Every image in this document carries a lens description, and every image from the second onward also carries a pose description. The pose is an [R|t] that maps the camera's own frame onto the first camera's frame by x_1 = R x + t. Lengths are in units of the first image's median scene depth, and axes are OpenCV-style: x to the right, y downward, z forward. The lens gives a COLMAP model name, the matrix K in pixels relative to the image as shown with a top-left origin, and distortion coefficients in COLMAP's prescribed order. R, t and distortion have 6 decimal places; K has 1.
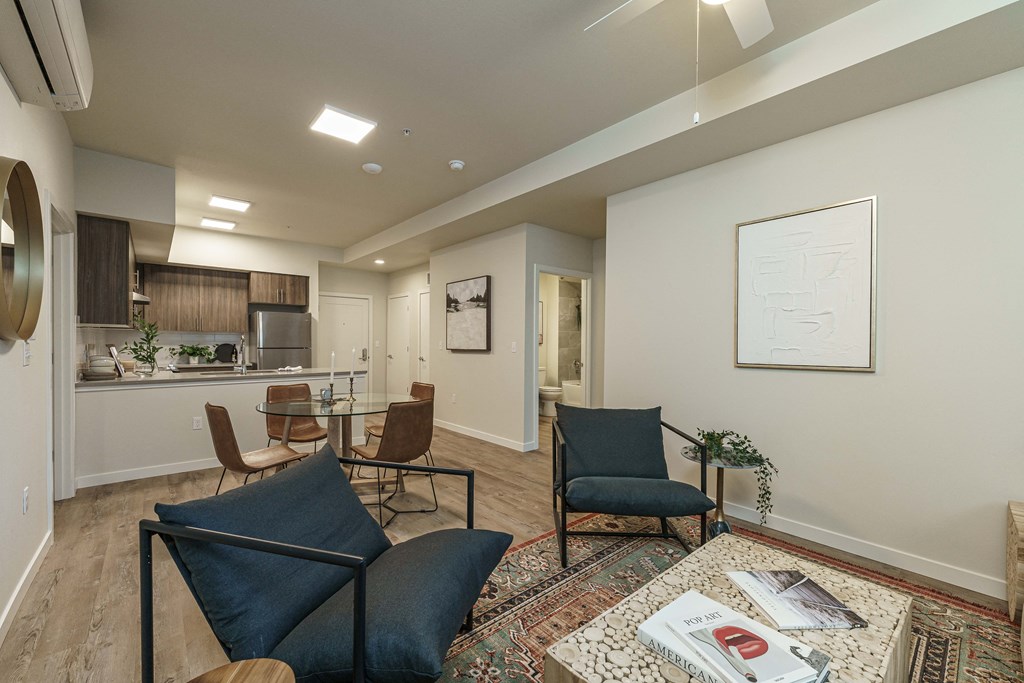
lens RADIAL K [[415.7, 0, 512.6], [0, 415.7, 343.6], [0, 0, 1]] dist [0.003486, 0.000067]
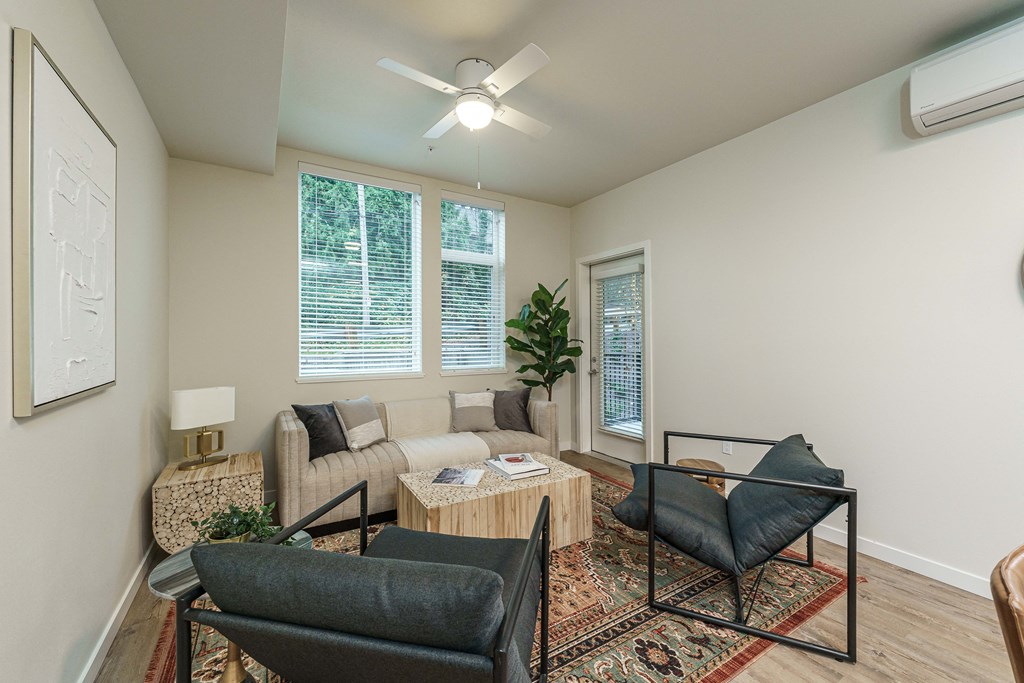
lens RADIAL K [[415.7, 0, 512.6], [0, 415.7, 343.6], [0, 0, 1]] dist [0.003486, 0.000067]
pose [[-0.986051, -0.010124, 0.166135, 0.044124], [-0.007097, 0.999798, 0.018805, -0.017013], [-0.166291, 0.017364, -0.985924, 1.120950]]
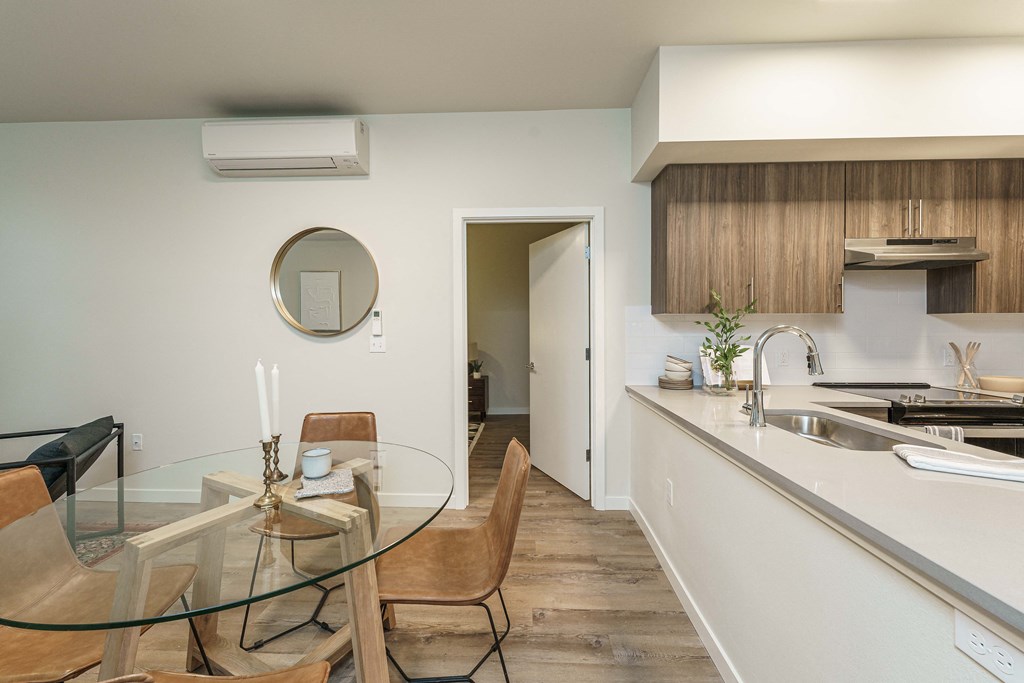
lens RADIAL K [[415.1, 0, 511.6], [0, 415.1, 330.0], [0, 0, 1]] dist [0.000380, -0.000114]
pose [[-0.686572, -0.001239, -0.727061, -0.266183], [-0.006575, 0.999968, 0.004505, -0.020445], [0.727032, 0.007874, -0.686558, 1.408600]]
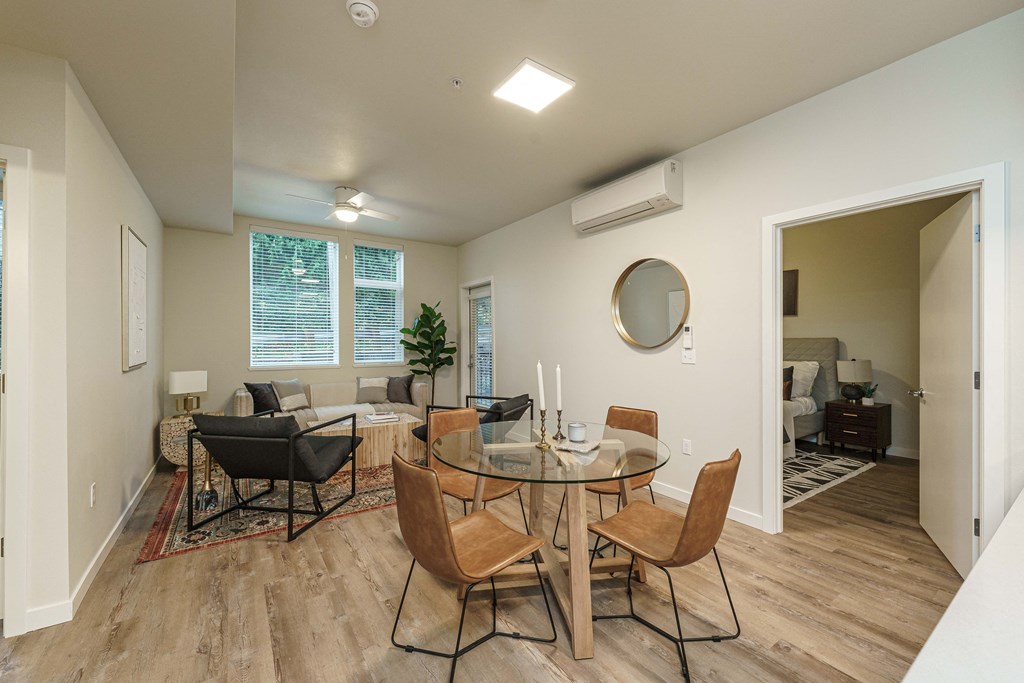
lens RADIAL K [[415.7, 0, 512.6], [0, 415.7, 343.6], [0, 0, 1]] dist [0.003486, 0.000067]
pose [[-0.992721, -0.008047, 0.120167, -0.415139], [-0.006723, 0.999912, 0.011418, -0.022870], [-0.120249, 0.010527, -0.992688, 1.614390]]
